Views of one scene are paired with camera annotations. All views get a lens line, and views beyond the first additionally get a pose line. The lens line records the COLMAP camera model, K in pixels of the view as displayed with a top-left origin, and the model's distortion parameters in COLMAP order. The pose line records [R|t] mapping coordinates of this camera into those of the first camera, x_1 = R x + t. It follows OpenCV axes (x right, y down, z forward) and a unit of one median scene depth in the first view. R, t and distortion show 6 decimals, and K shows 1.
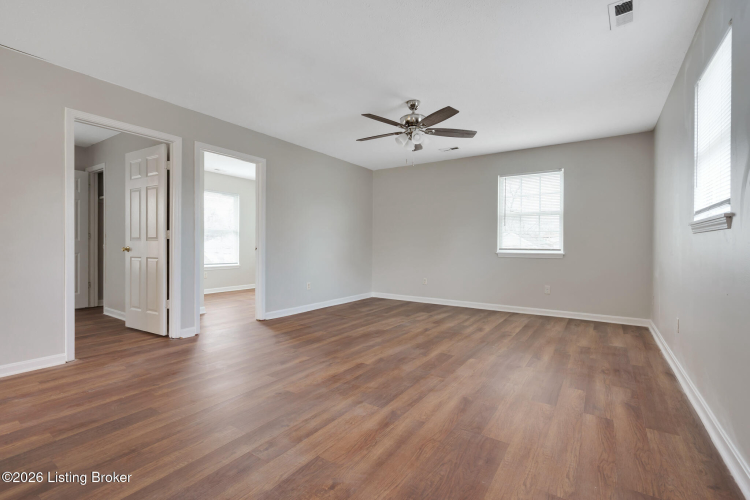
lens RADIAL K [[343.9, 0, 369.7], [0, 343.9, 245.3], [0, 0, 1]] dist [-0.009337, 0.003248]
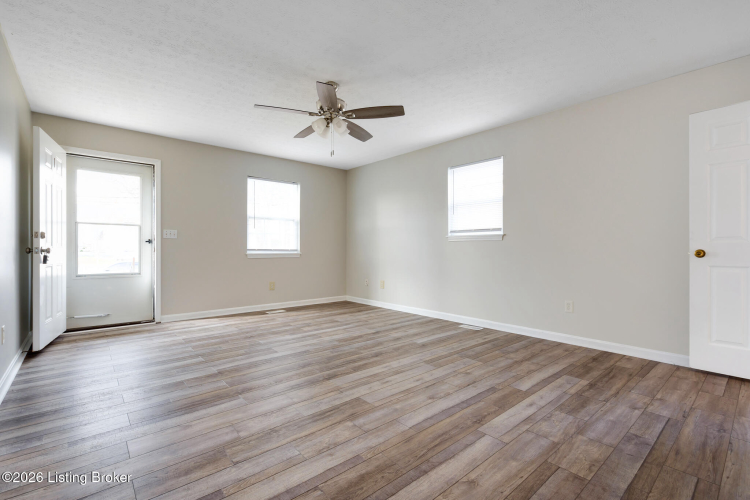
lens RADIAL K [[343.9, 0, 378.2], [0, 343.9, 246.9], [0, 0, 1]] dist [-0.009337, 0.003248]
pose [[0.238199, 0.000567, 0.971216, -0.752103], [-0.001338, 0.999999, -0.000256, 0.000499], [-0.971216, -0.001239, 0.238199, 0.610778]]
